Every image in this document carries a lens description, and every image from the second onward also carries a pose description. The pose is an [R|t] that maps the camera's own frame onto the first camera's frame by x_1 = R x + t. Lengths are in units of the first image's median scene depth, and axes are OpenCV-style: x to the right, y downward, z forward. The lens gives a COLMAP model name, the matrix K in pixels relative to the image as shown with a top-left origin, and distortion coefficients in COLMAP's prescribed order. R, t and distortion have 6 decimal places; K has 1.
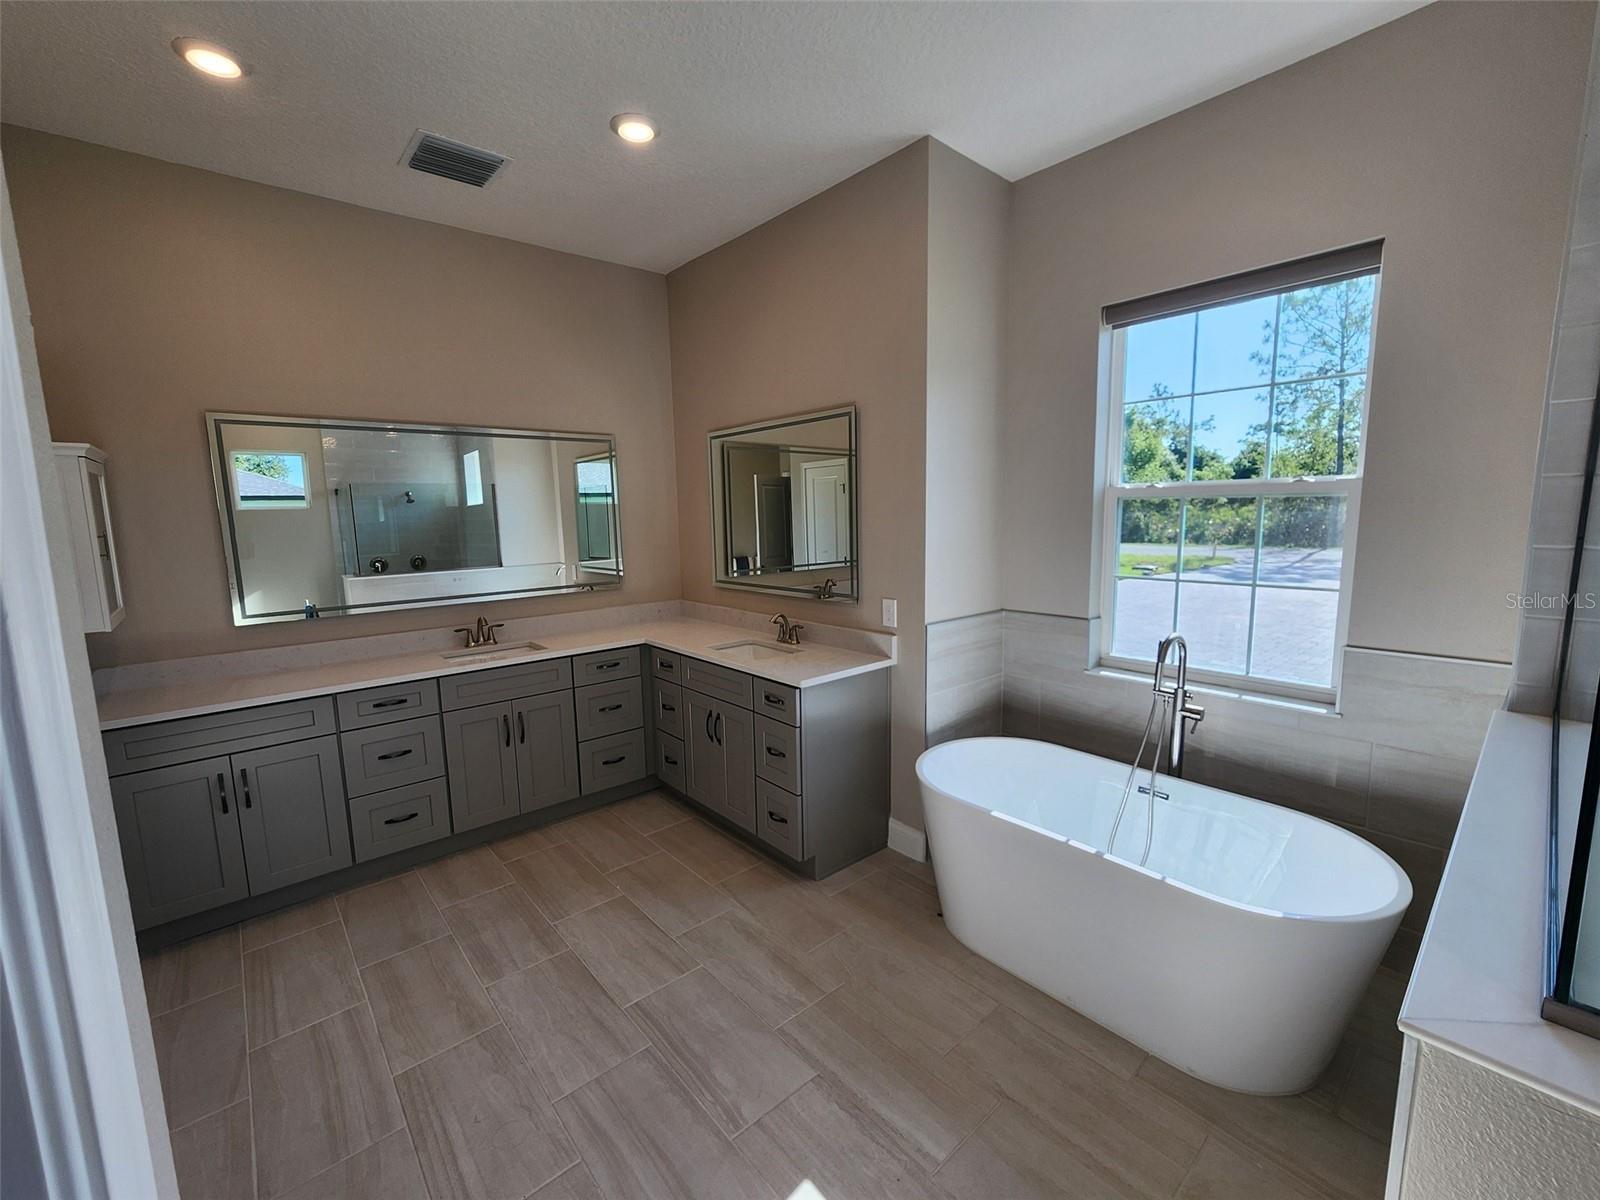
lens RADIAL K [[660.1, 0, 809.8], [0, 660.1, 599.4], [0, 0, 1]] dist [-0.002892, 0.001101]
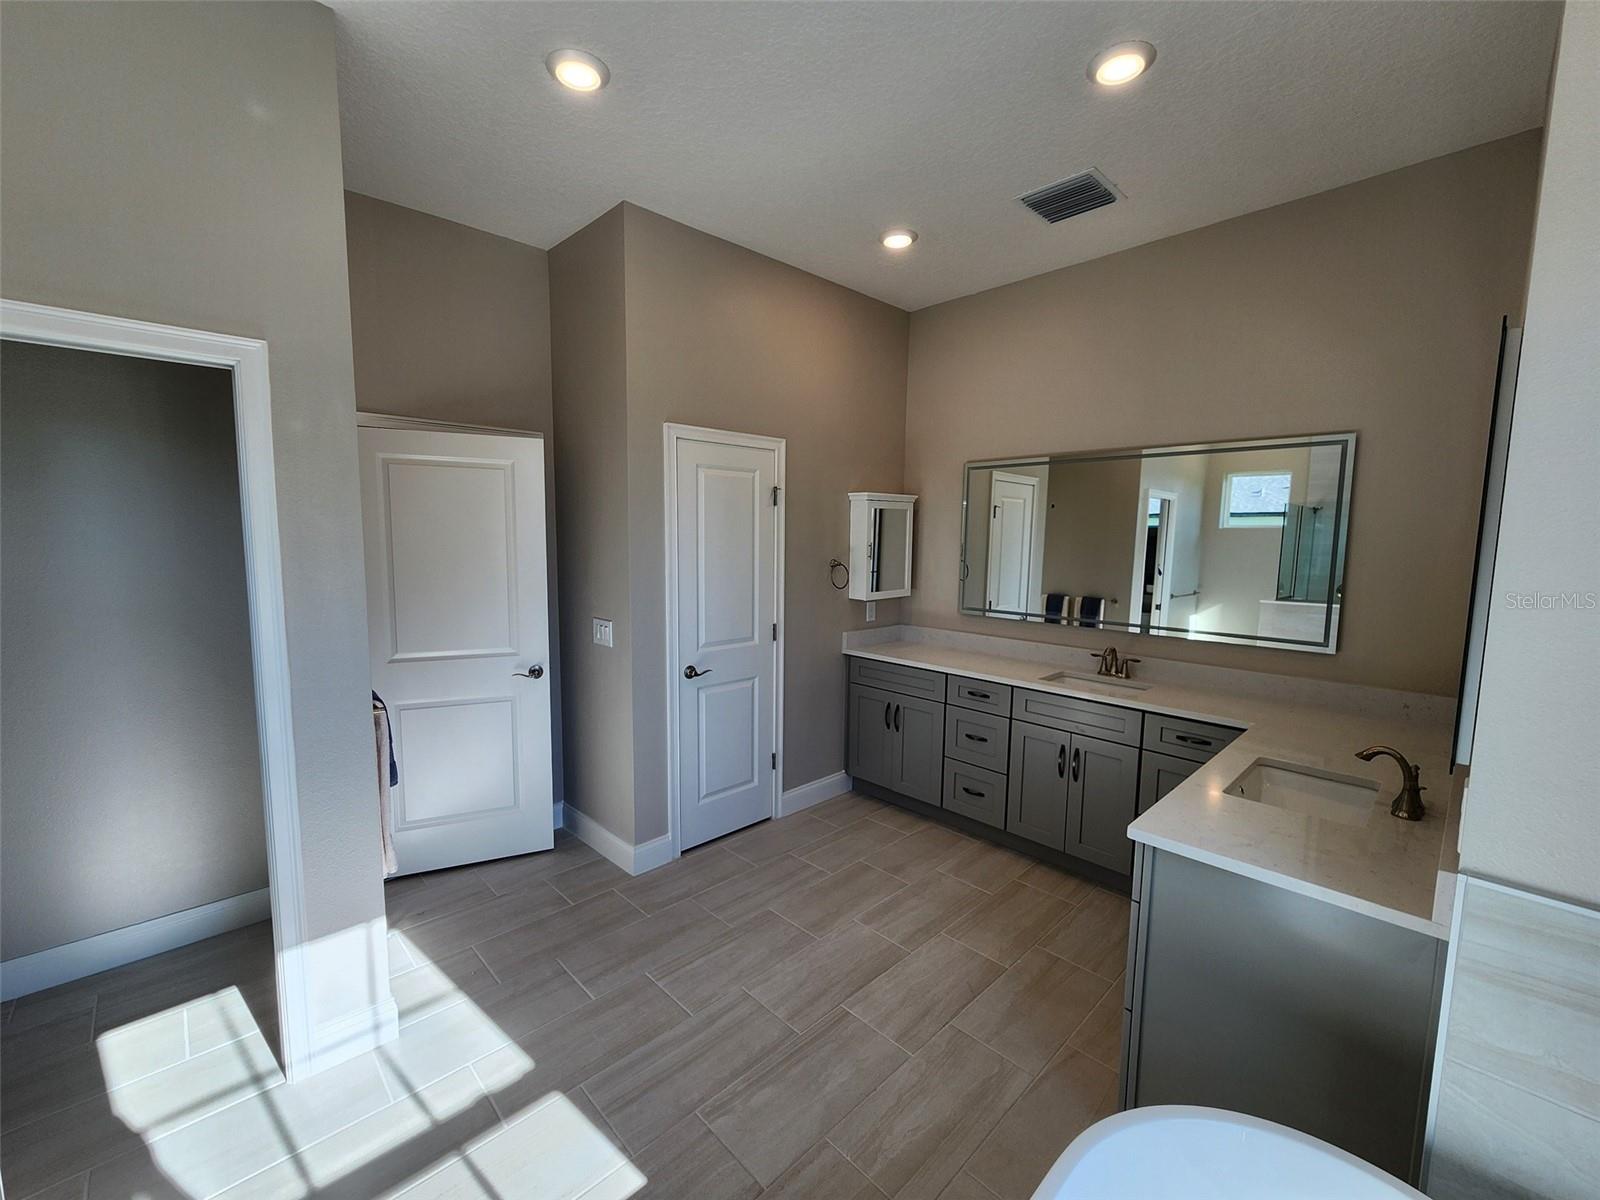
lens RADIAL K [[660.1, 0, 796.5], [0, 660.1, 600.5], [0, 0, 1]] dist [-0.002892, 0.001101]
pose [[0.045105, 0.130477, -0.990425, 0.569115], [-0.142644, 0.982116, 0.122886, -0.122966], [0.988746, 0.135736, 0.062910, 0.635241]]
